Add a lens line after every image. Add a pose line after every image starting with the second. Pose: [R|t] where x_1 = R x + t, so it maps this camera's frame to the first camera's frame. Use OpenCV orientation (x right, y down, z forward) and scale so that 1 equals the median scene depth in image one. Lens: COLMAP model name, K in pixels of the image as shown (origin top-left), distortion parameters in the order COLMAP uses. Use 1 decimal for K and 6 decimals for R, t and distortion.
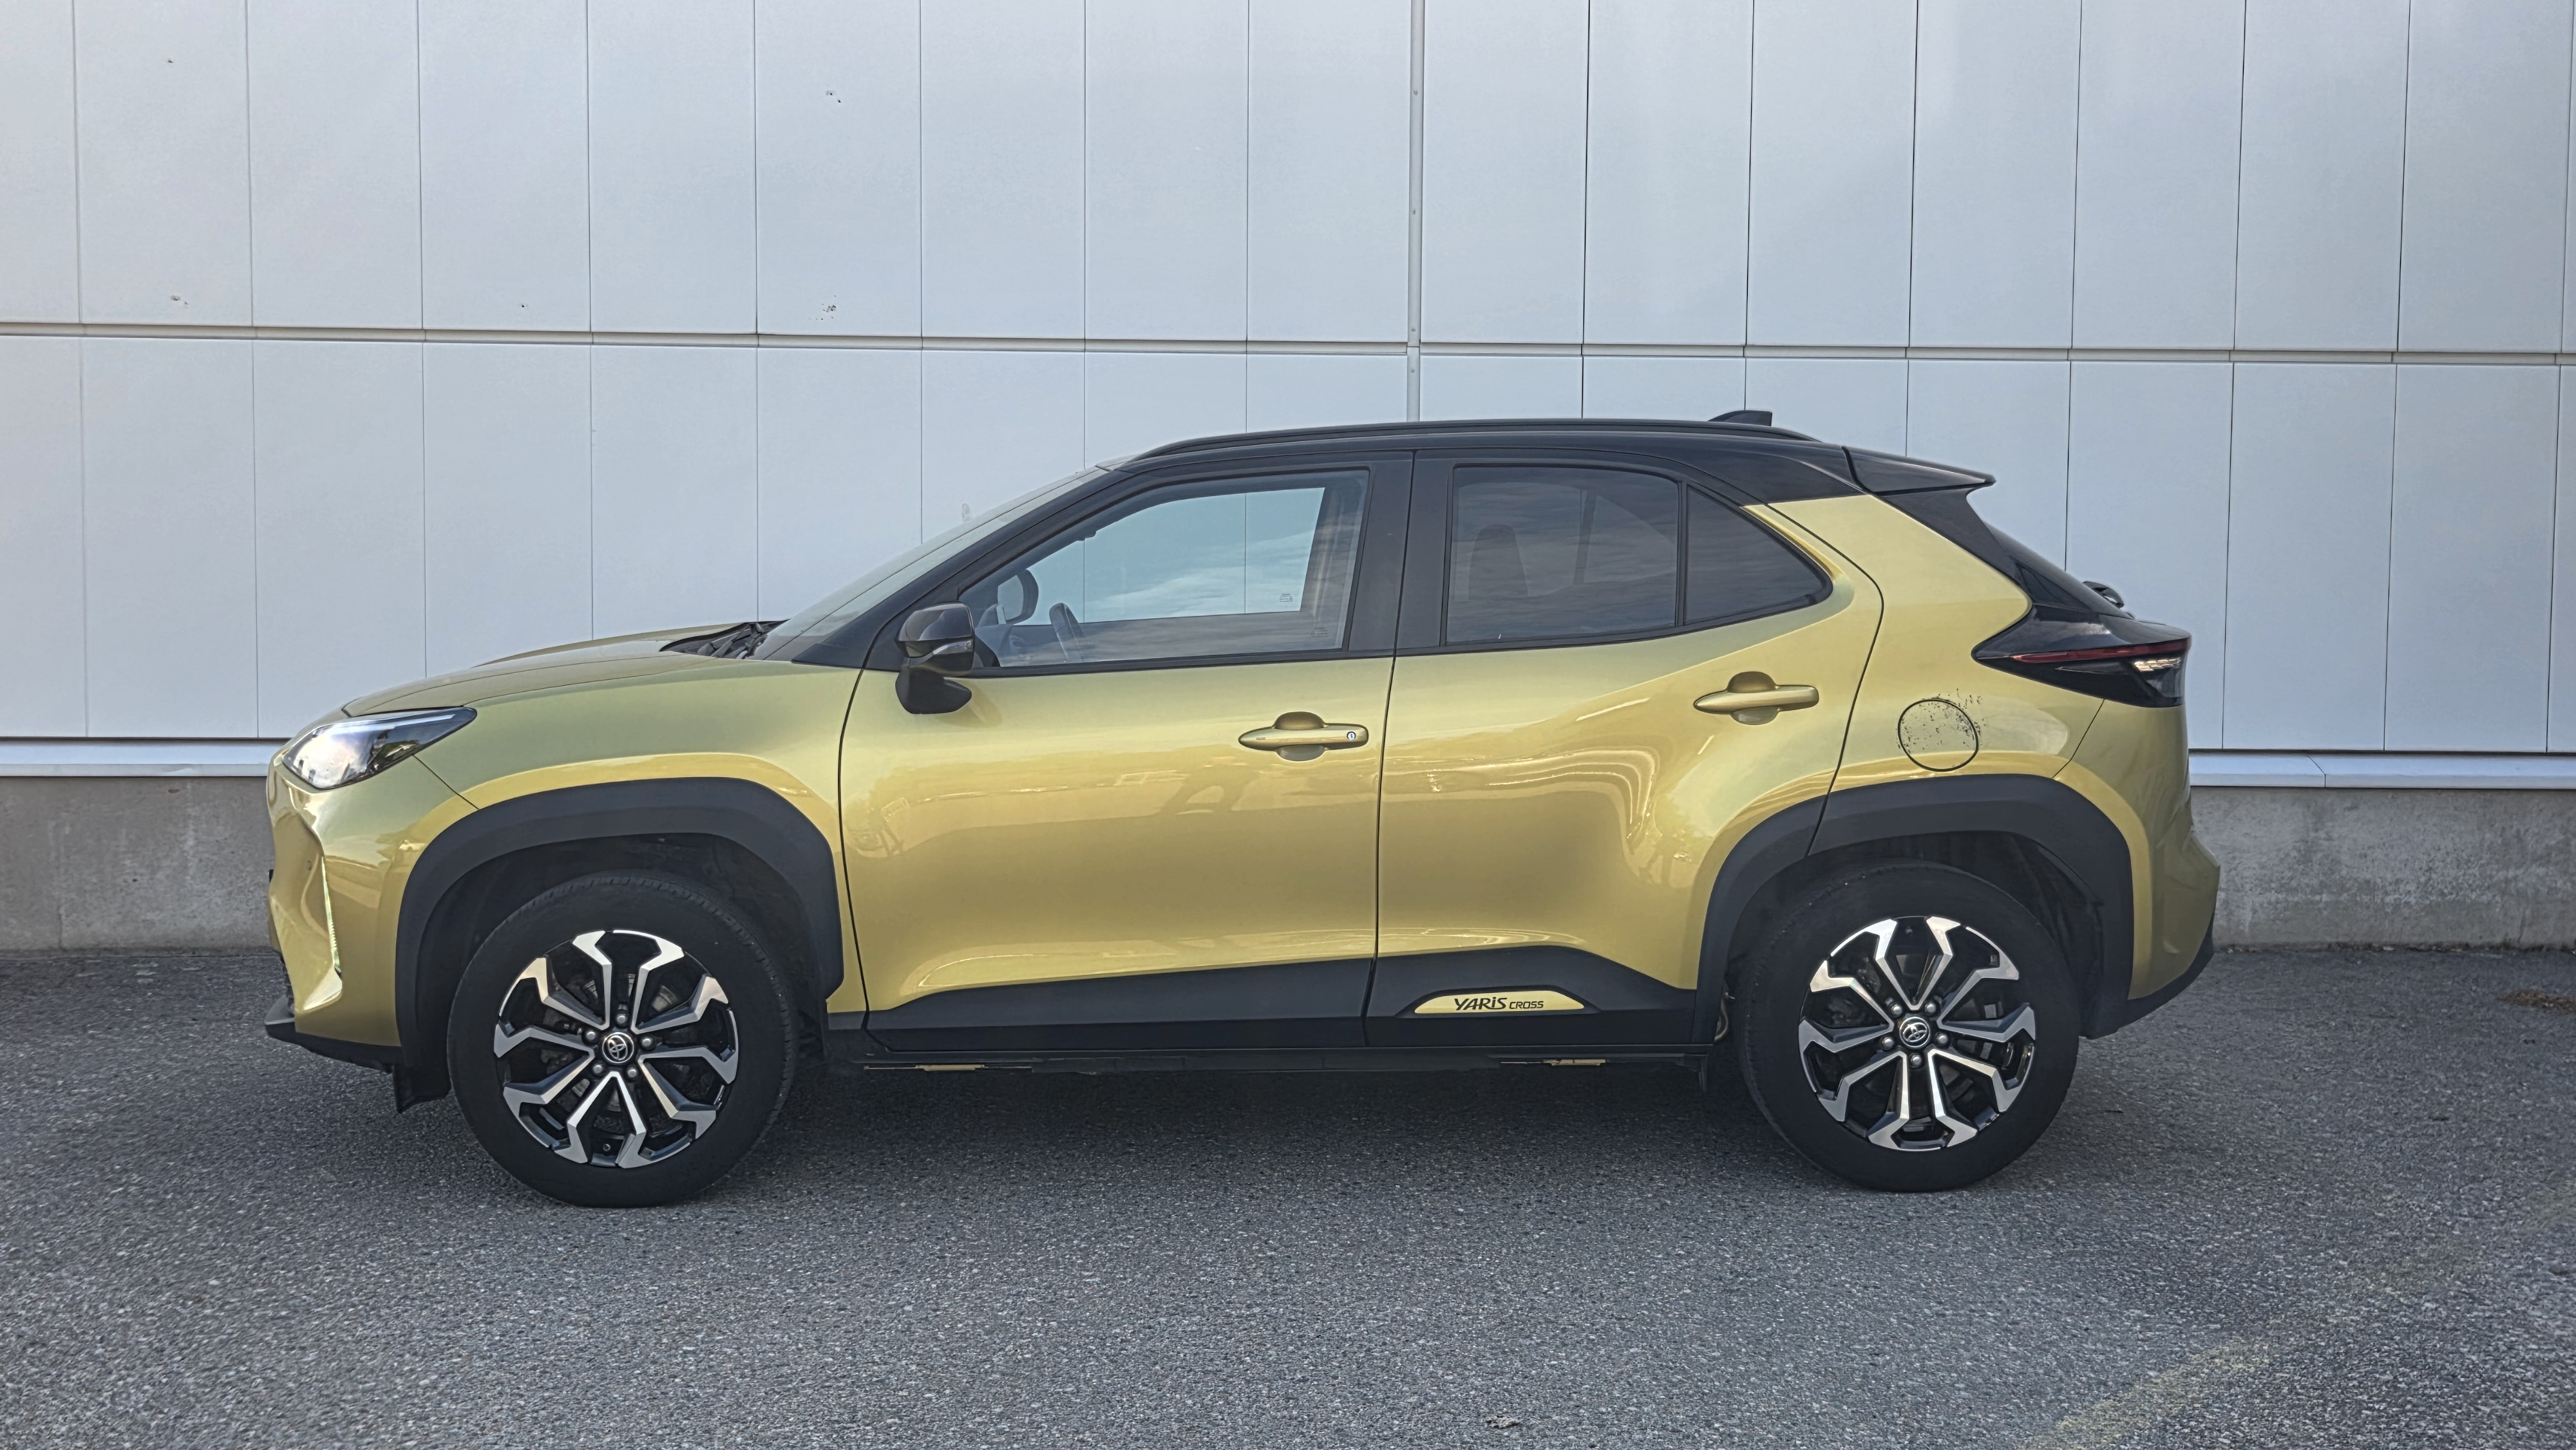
lens RADIAL K [[2847.4, 0, 1287.0], [0, 2847.4, 719.2], [0, 0, 1]] dist [0.123400, 0.000000]
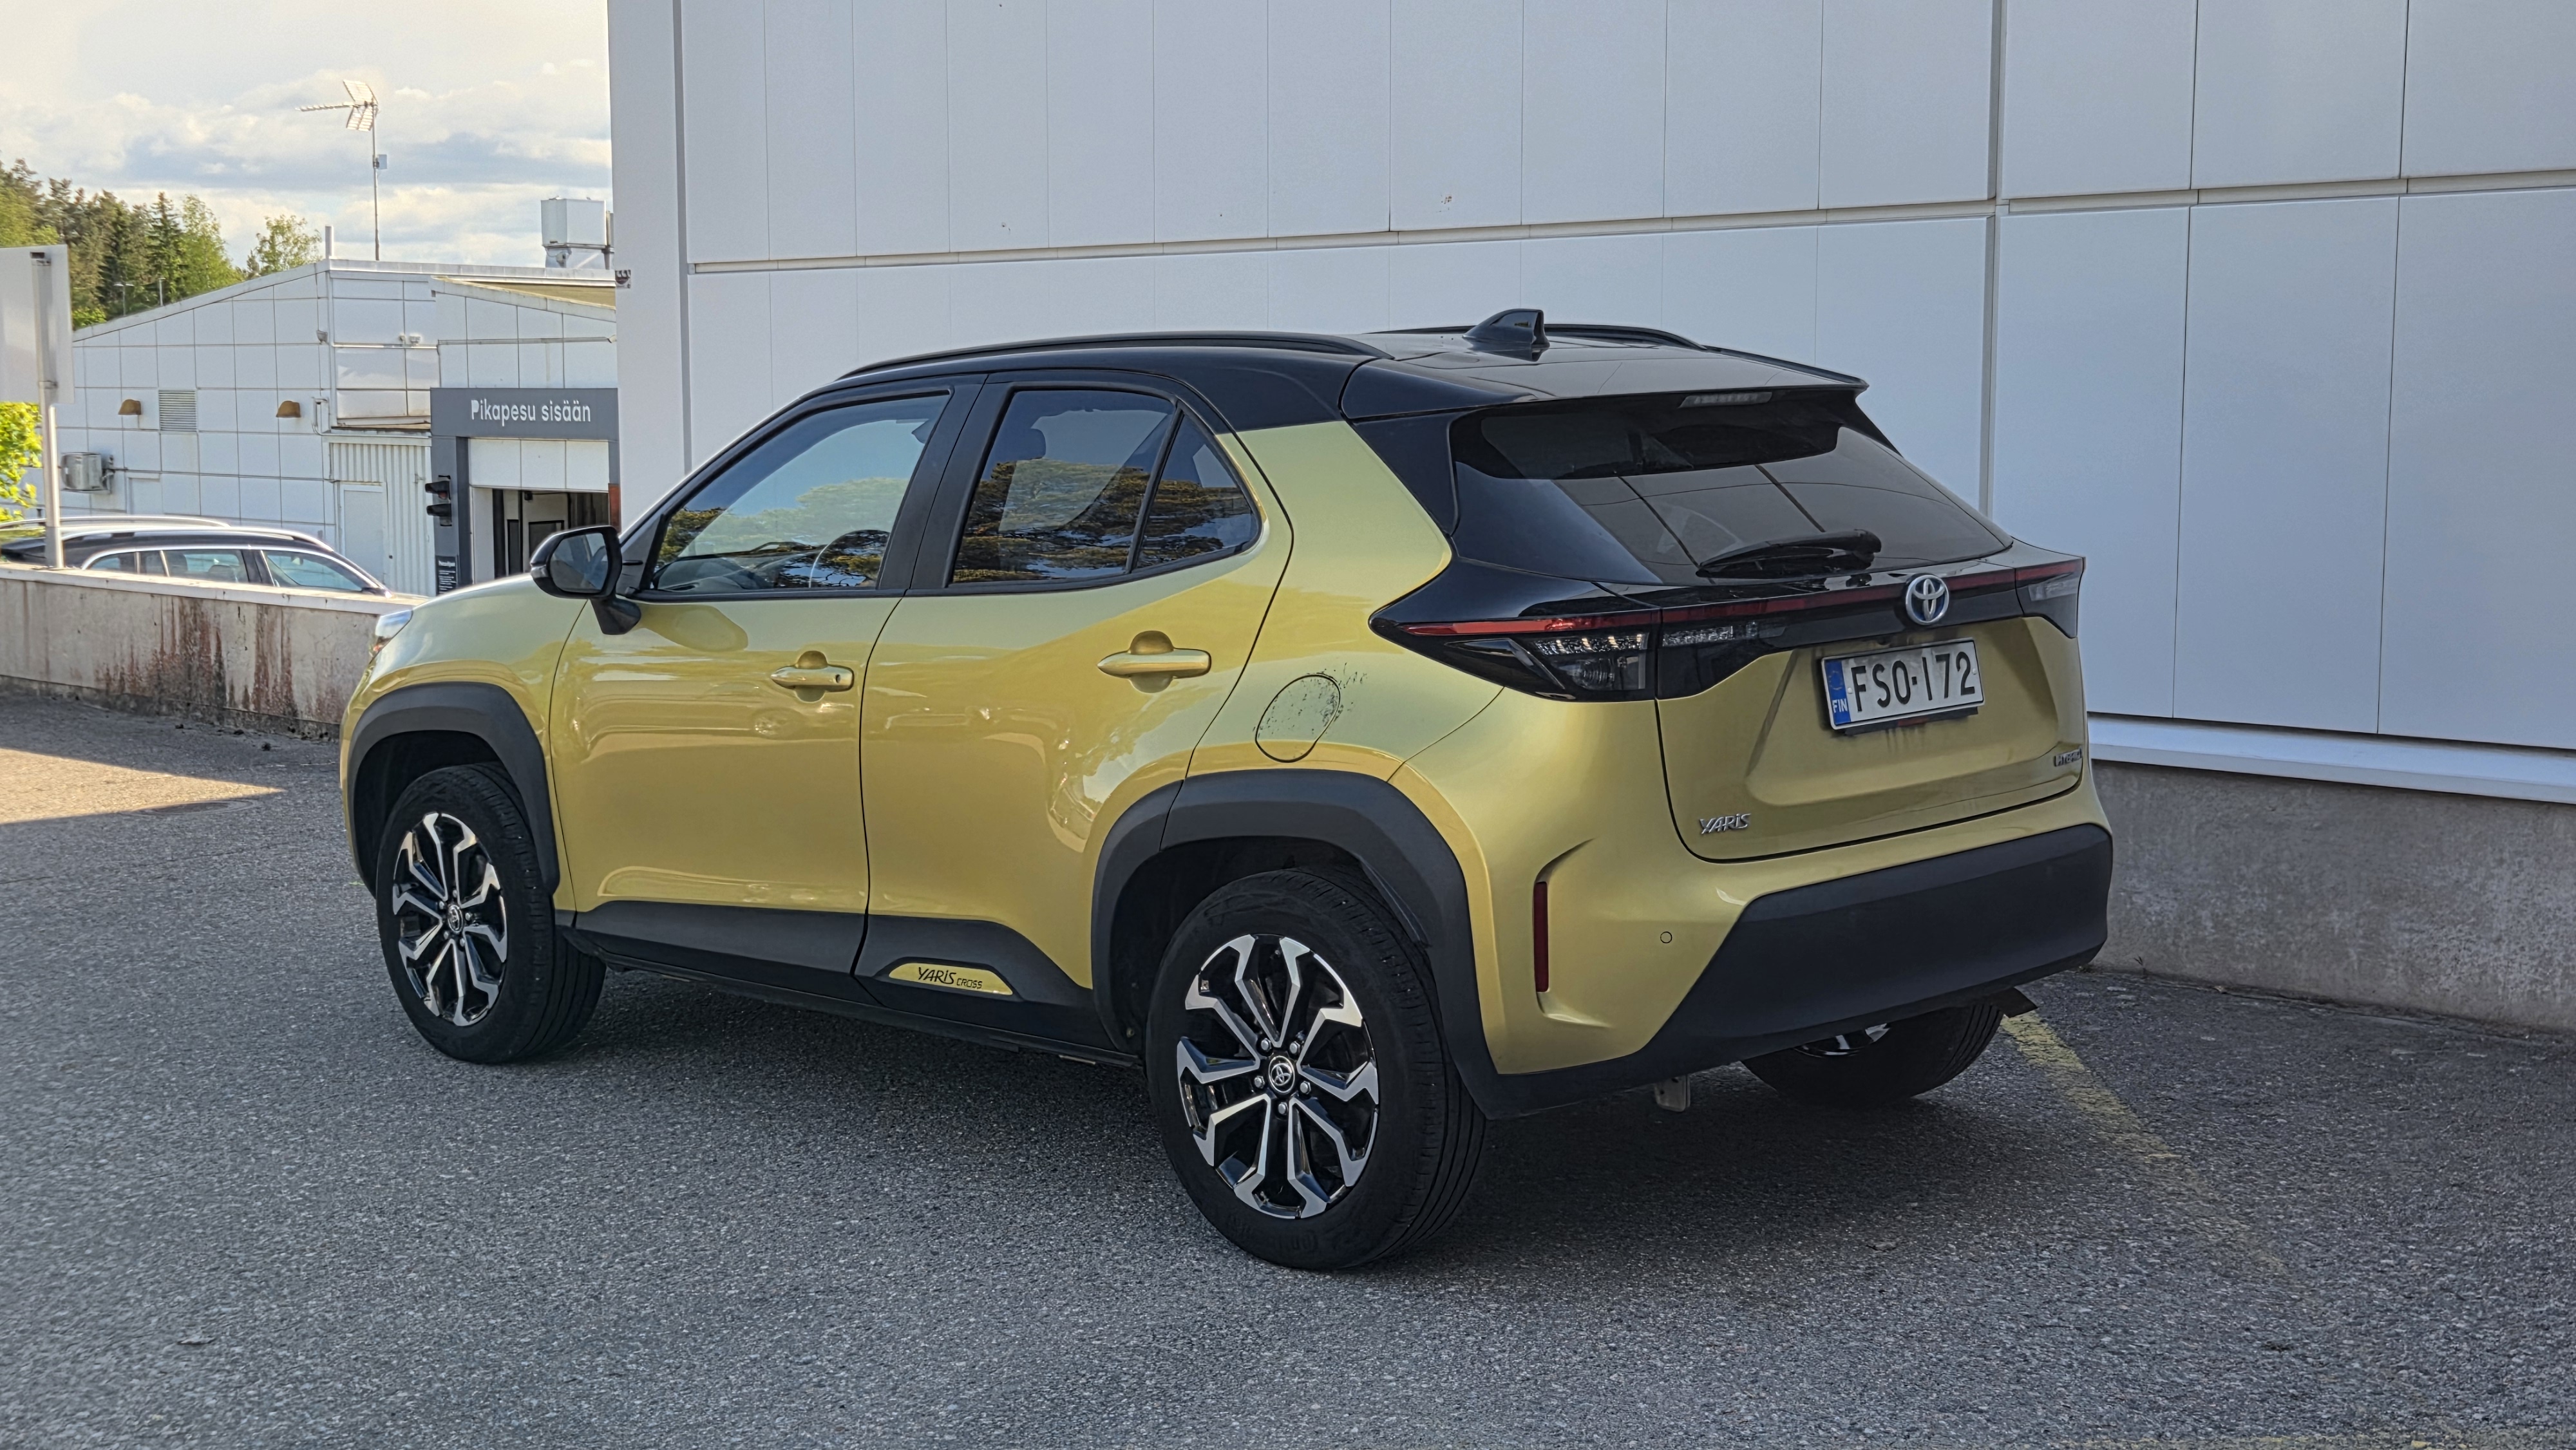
lens RADIAL K [[3216.5, 0, 1287.8], [0, 3216.5, 729.6], [0, 0, 1]] dist [0.018887, 0.000000]
pose [[0.692886, 0.067983, -0.717836, 0.887027], [-0.040069, 0.997637, 0.055805, -0.042447], [0.719933, -0.009903, 0.693973, 0.359552]]
